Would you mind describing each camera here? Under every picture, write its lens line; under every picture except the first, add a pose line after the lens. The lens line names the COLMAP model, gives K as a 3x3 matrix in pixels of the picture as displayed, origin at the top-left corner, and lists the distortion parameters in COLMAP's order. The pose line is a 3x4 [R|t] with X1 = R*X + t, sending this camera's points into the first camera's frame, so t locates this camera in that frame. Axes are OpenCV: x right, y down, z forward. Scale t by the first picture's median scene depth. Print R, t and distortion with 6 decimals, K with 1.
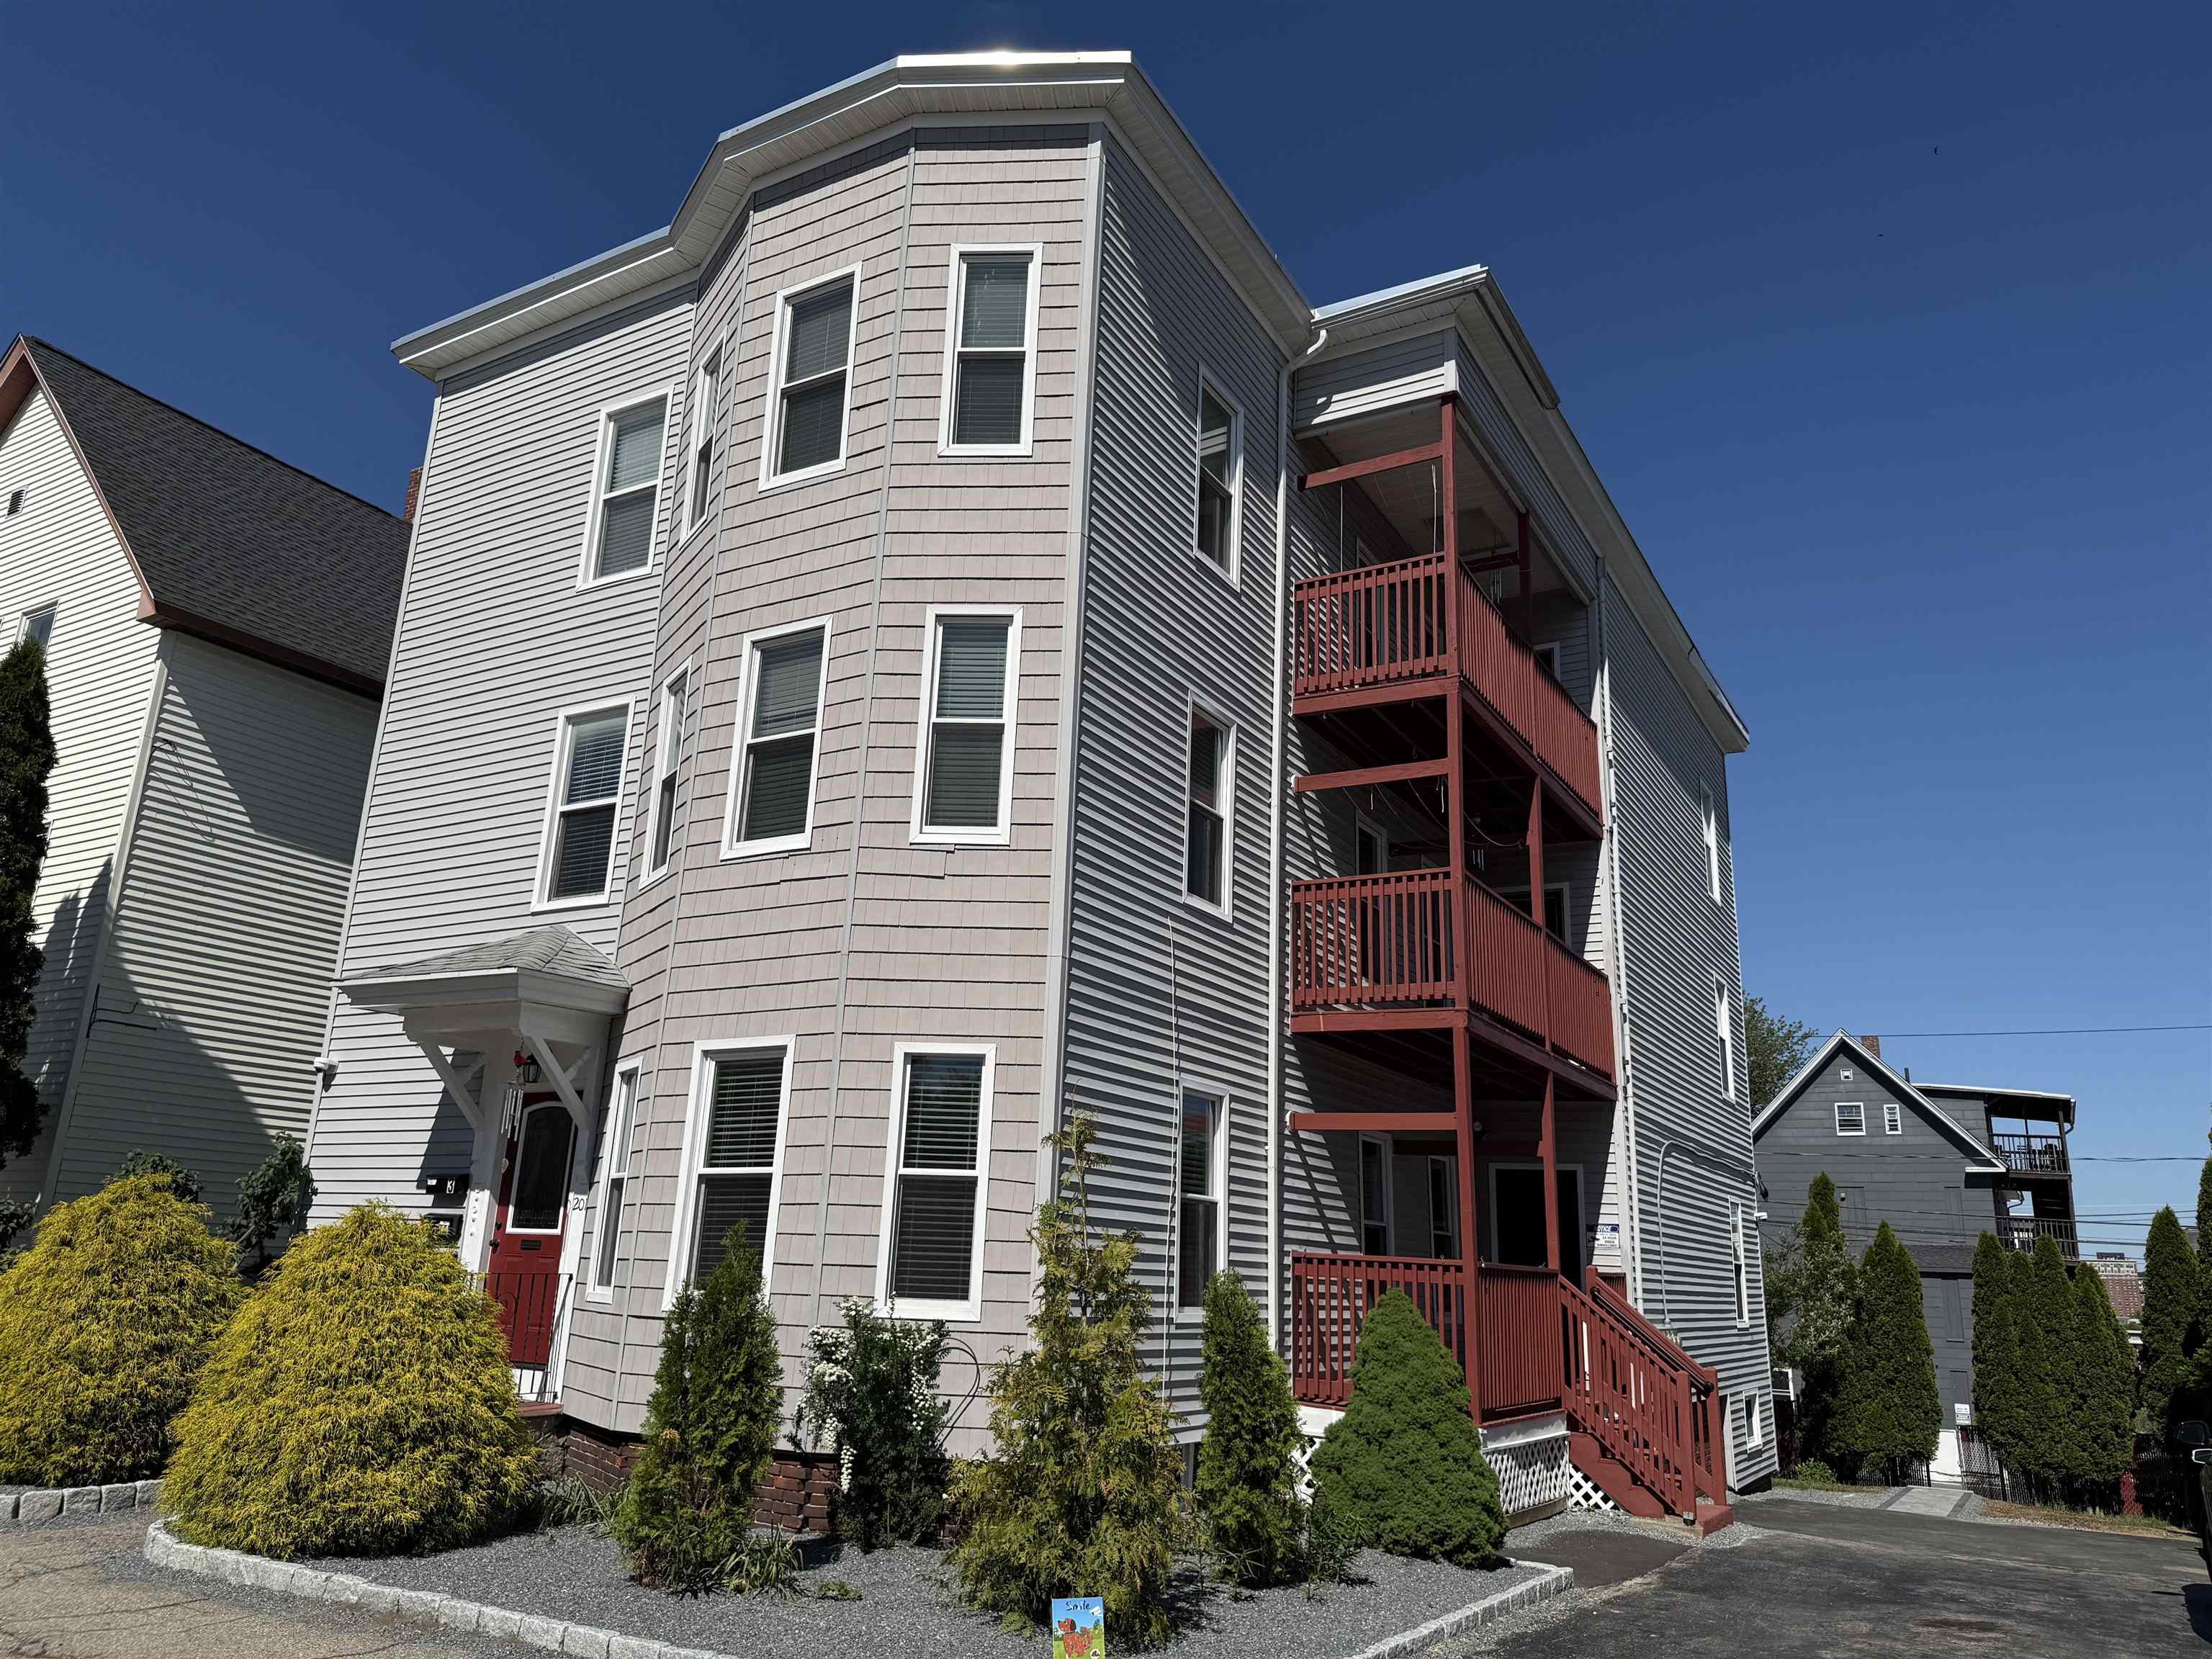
lens RADIAL K [[1564.7, 0, 1101.4], [0, 1564.7, 824.7], [0, 0, 1]] dist [0.043120, -0.049752]
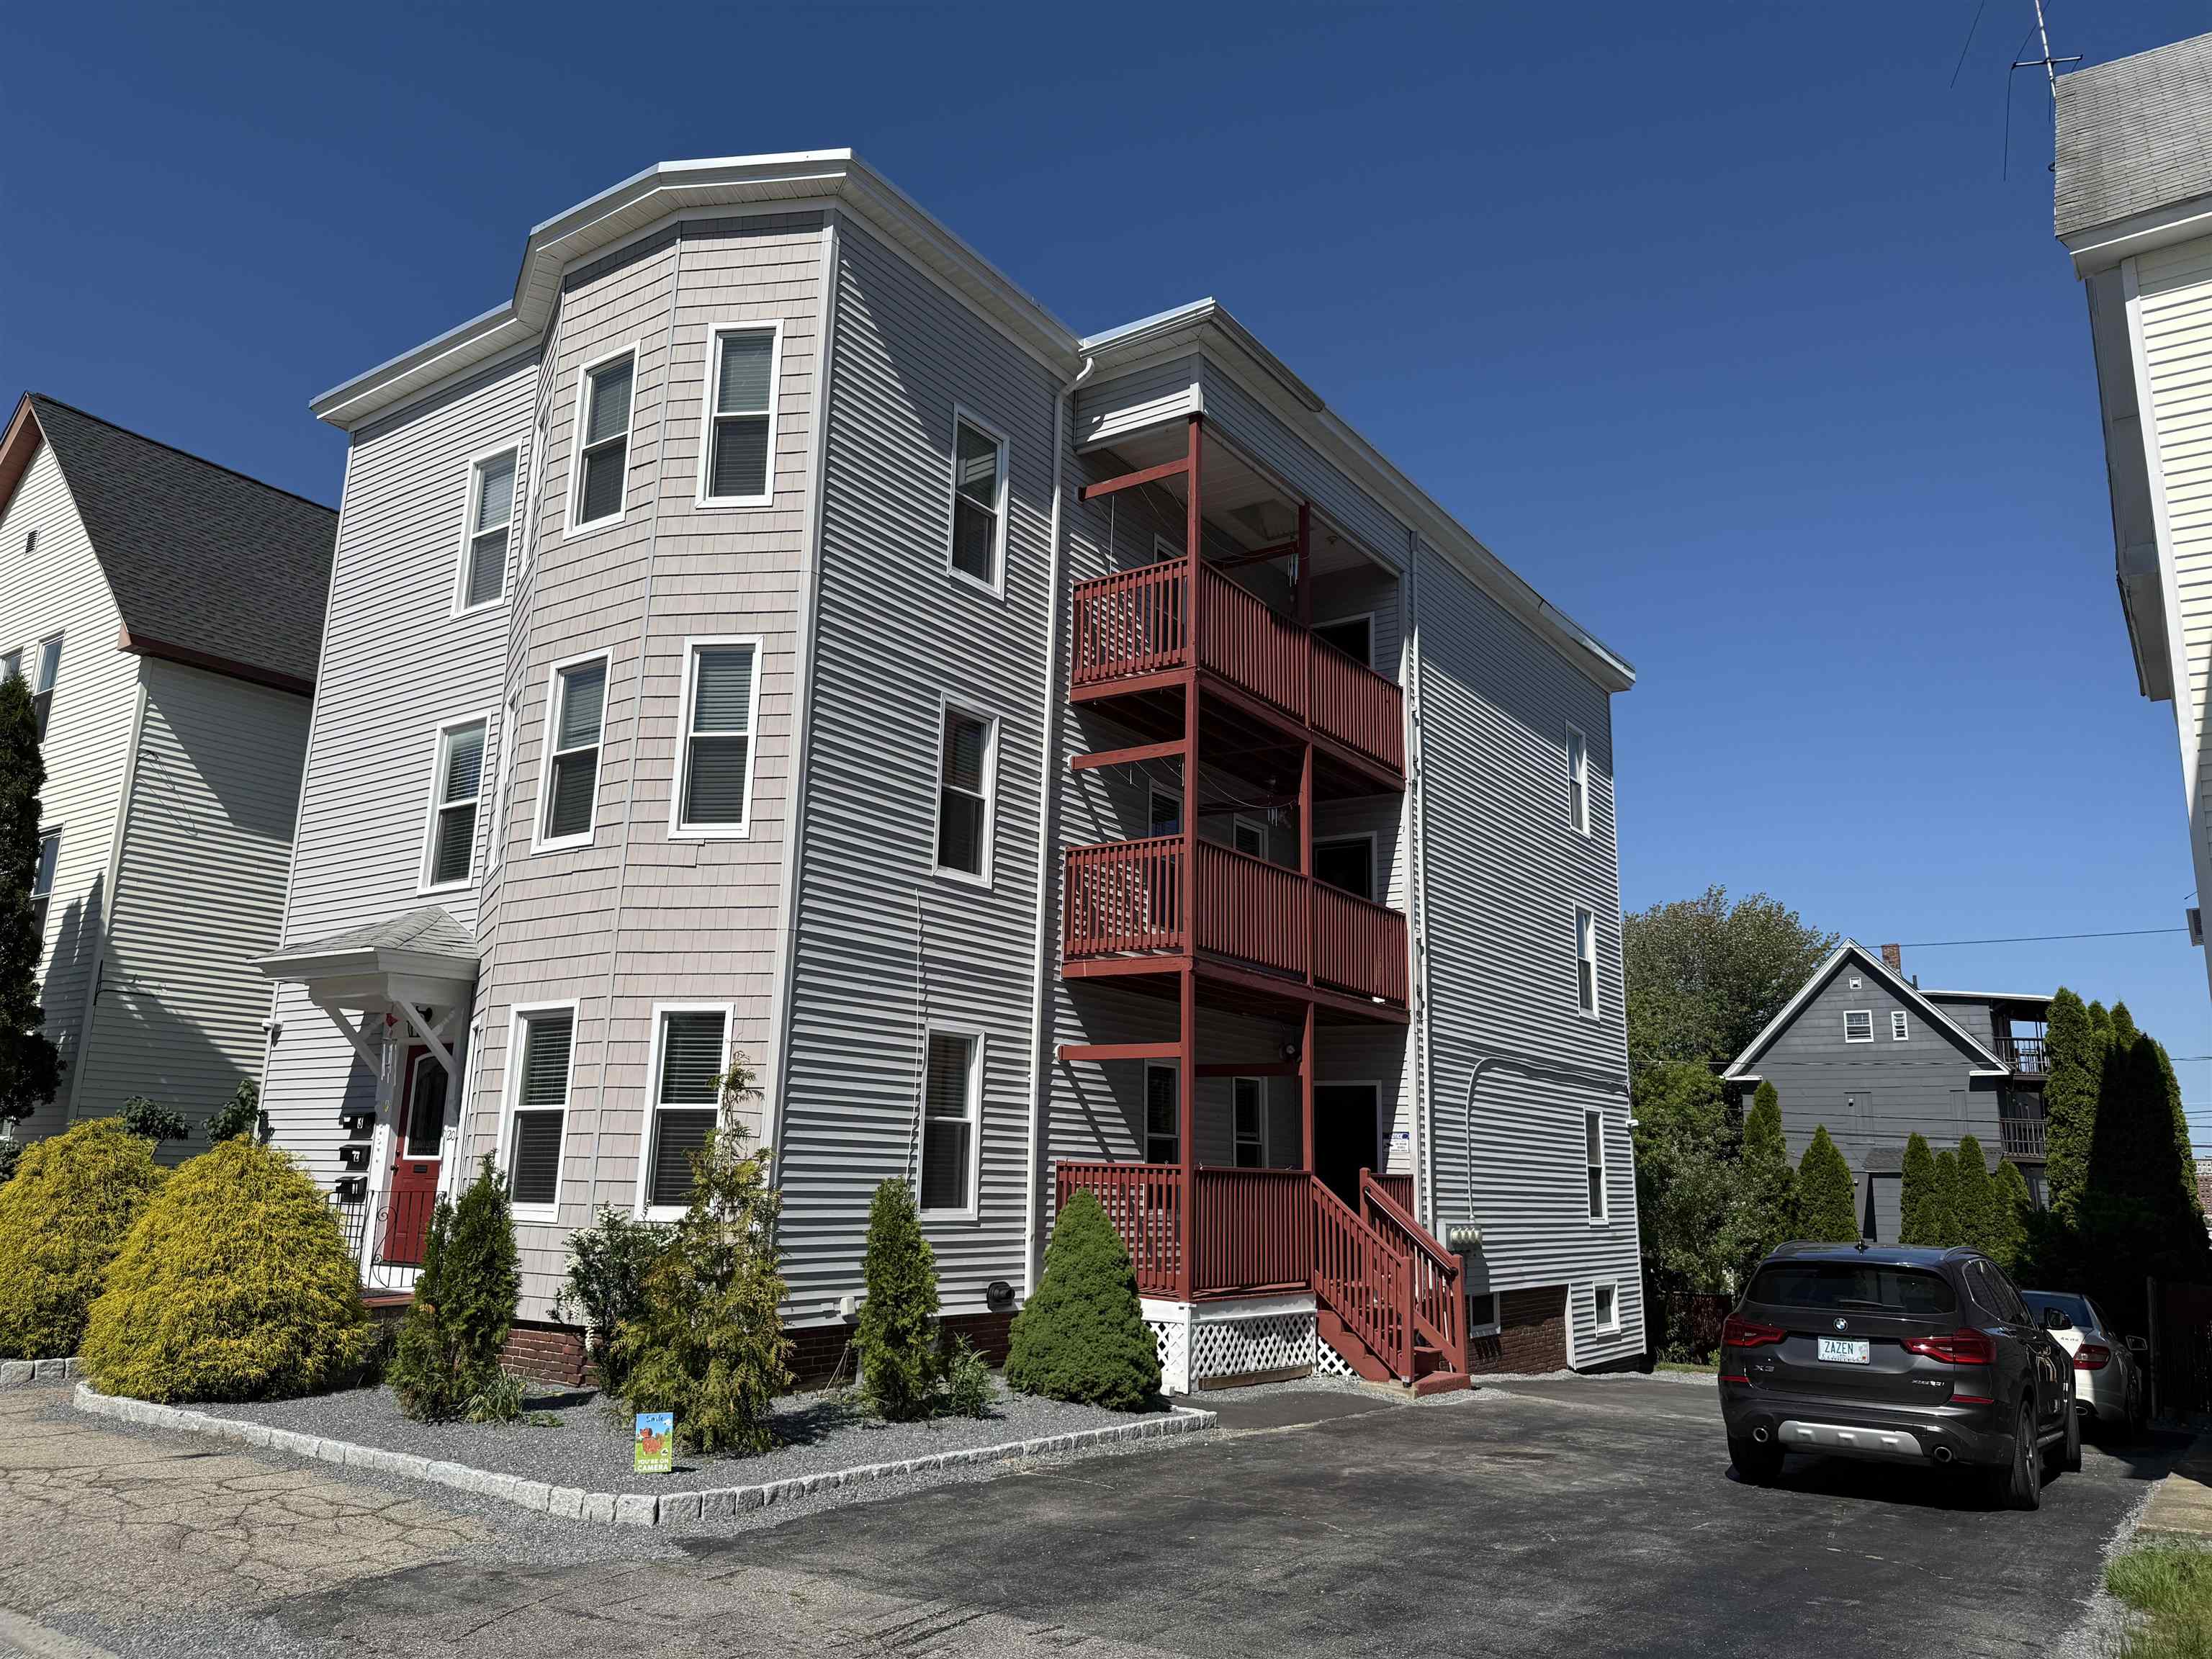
lens RADIAL K [[1564.7, 0, 1115.6], [0, 1564.7, 835.7], [0, 0, 1]] dist [0.043120, -0.049752]
pose [[0.997304, -0.031304, -0.066369, 0.248907], [0.034971, 0.997882, 0.054844, -0.036854], [0.064511, -0.057017, 0.996287, -0.158719]]
